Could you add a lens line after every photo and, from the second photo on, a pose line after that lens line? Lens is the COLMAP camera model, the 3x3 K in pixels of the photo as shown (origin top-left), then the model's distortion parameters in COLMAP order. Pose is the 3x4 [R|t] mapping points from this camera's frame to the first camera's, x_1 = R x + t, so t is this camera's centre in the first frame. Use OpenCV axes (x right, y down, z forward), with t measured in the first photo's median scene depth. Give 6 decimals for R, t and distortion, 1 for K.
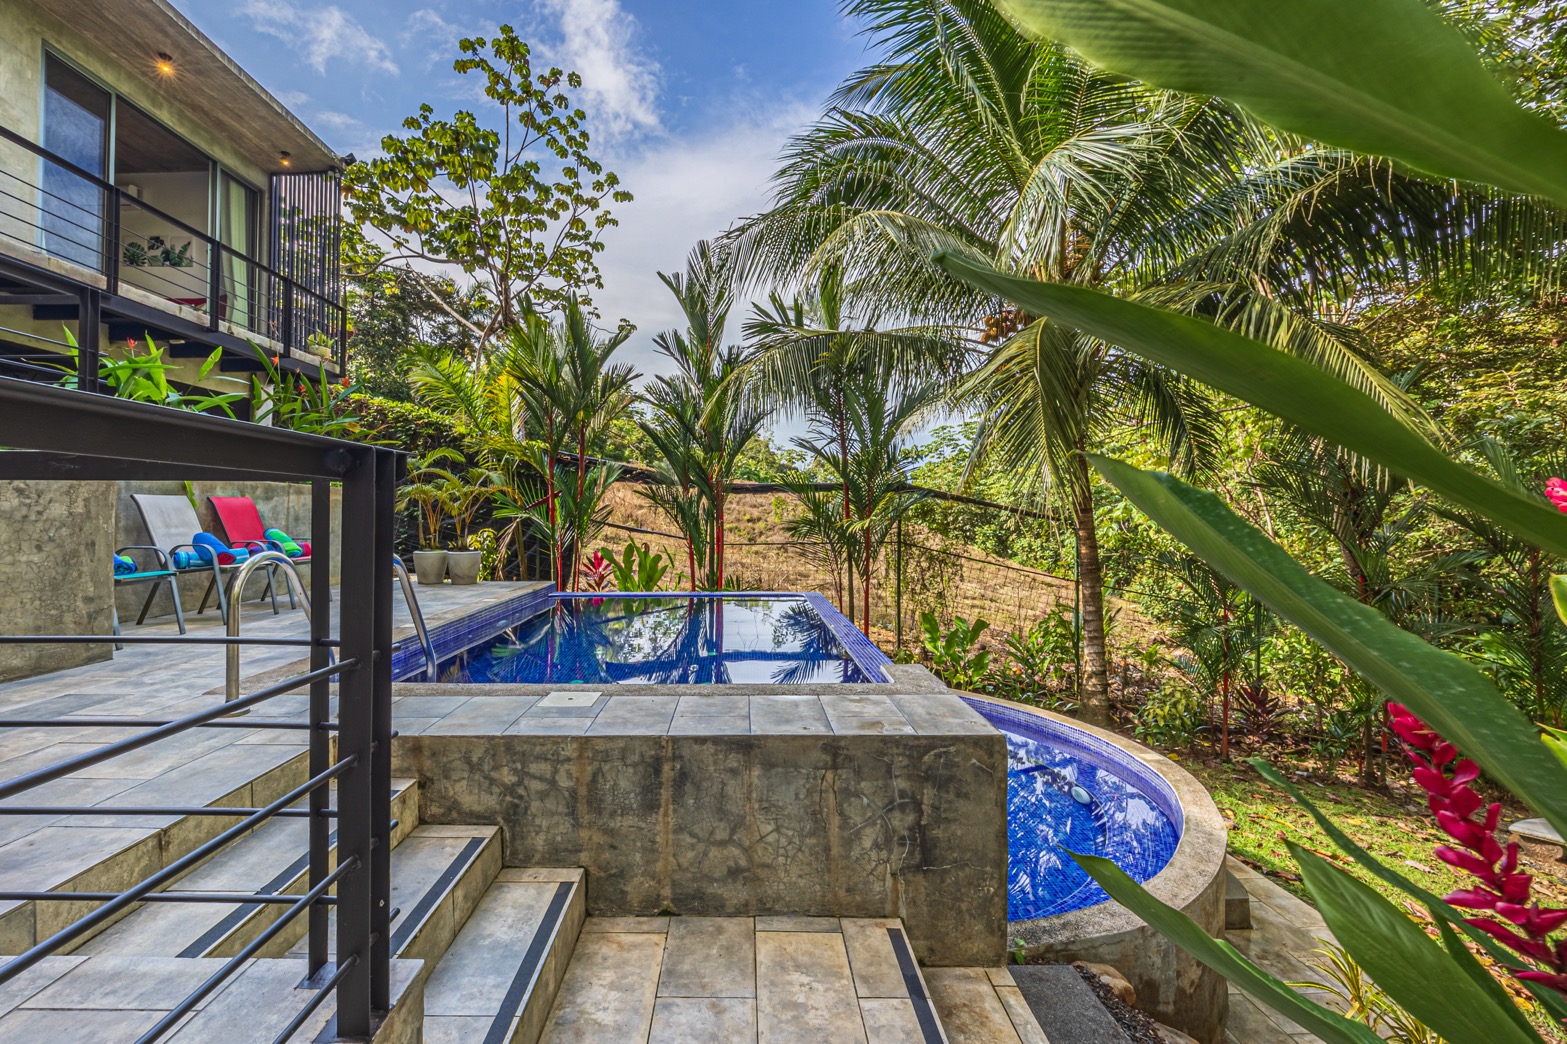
lens RADIAL K [[667.3, 0, 750.8], [0, 667.3, 519.7], [0, 0, 1]] dist [-0.001086, 0.000367]
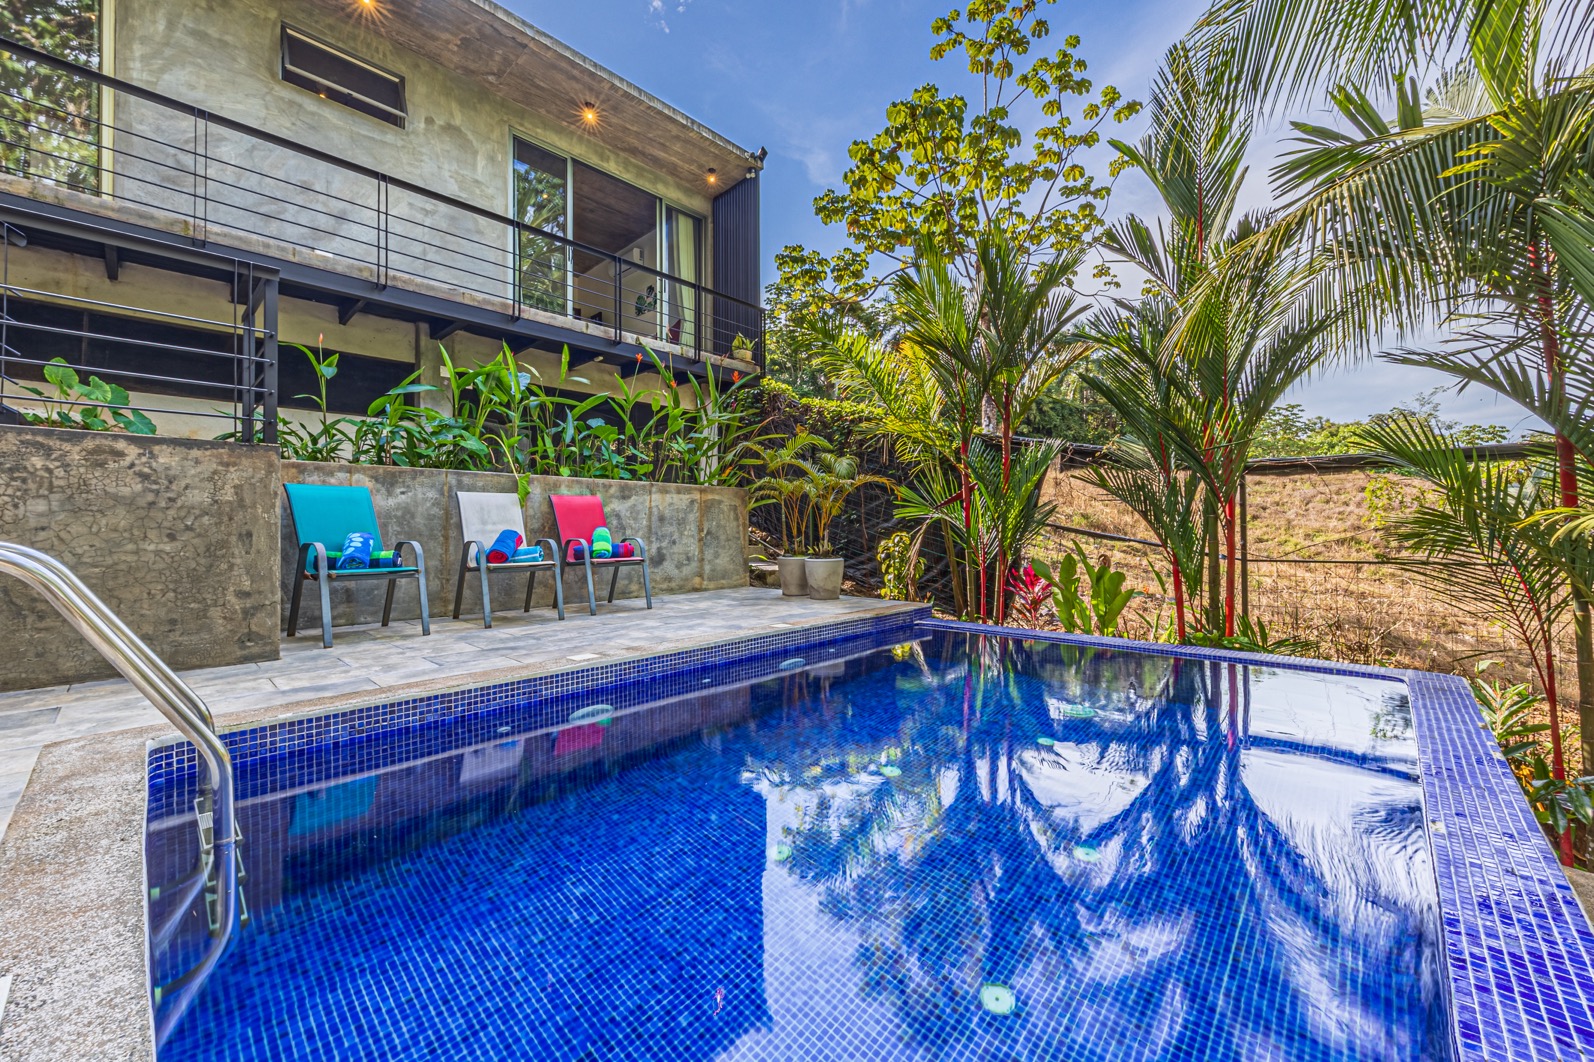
lens RADIAL K [[632.4, 0, 793.4], [0, 632.4, 519.9], [0, 0, 1]] dist [-0.001217, 0.000186]
pose [[0.715442, -0.011529, -0.698577, 0.074337], [-0.001138, 0.999843, -0.017666, 0.012914], [0.698671, 0.013434, 0.715317, 0.380199]]
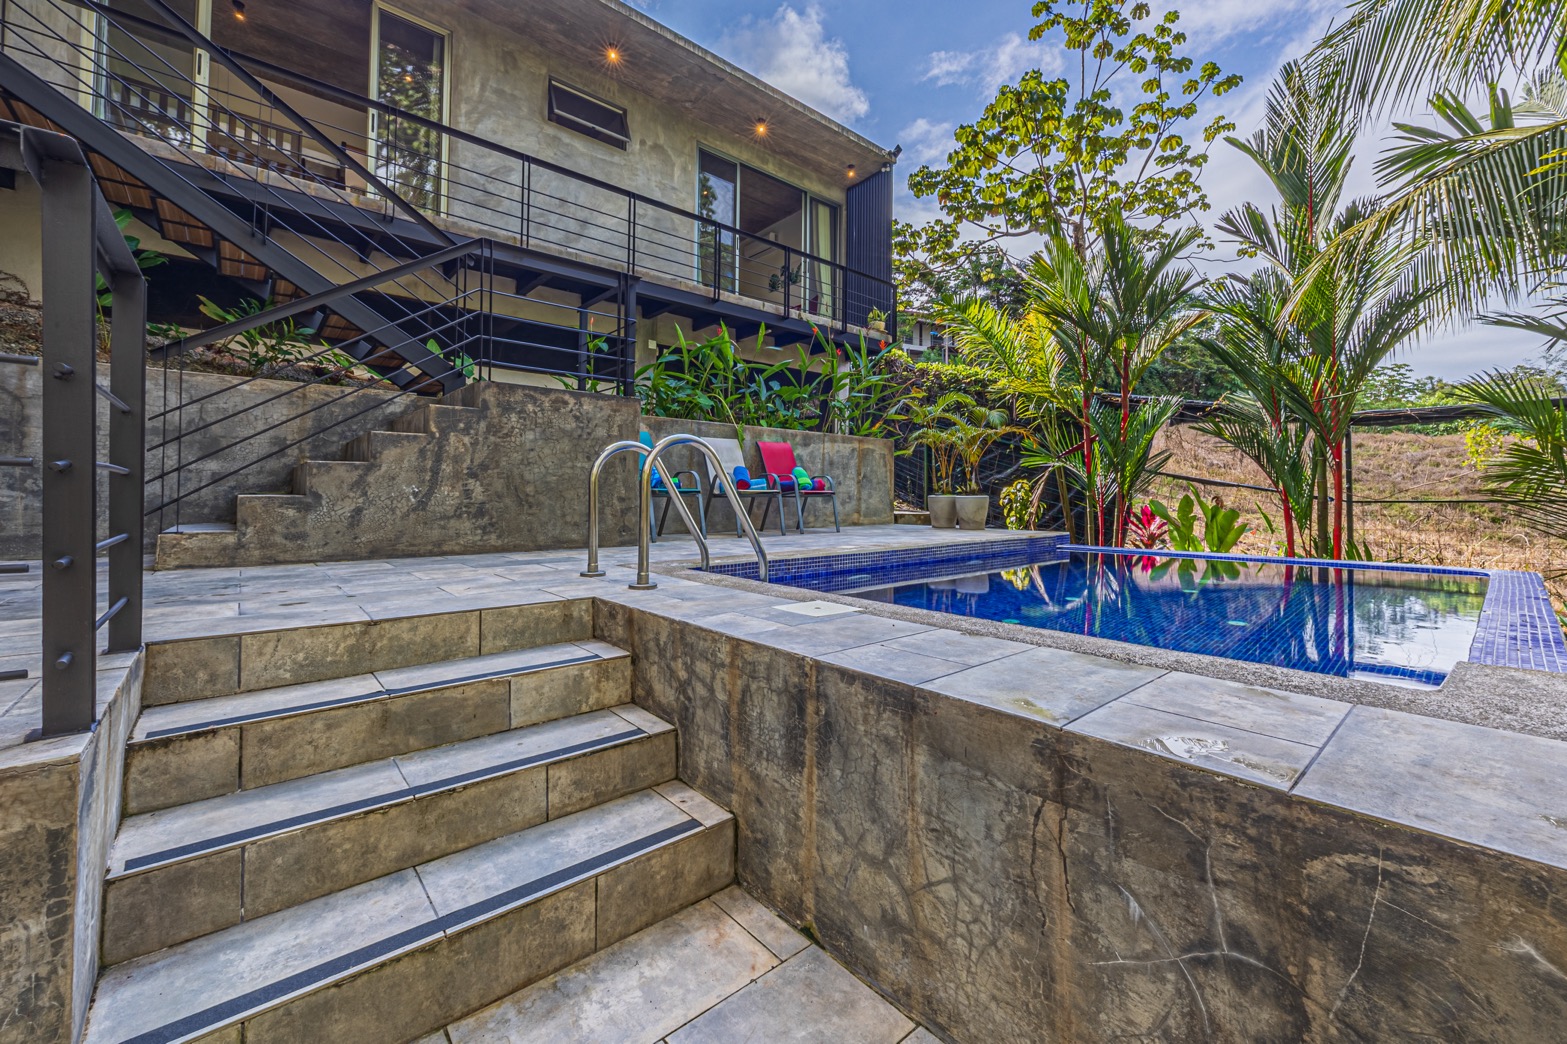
lens RADIAL K [[645.6, 0, 785.9], [0, 645.6, 485.1], [0, 0, 1]] dist [-0.001261, -0.000101]
pose [[0.647721, -0.011405, -0.761792, 0.100426], [-0.008699, 0.999712, -0.022364, 0.049486], [0.761828, 0.021112, 0.647435, 0.167162]]
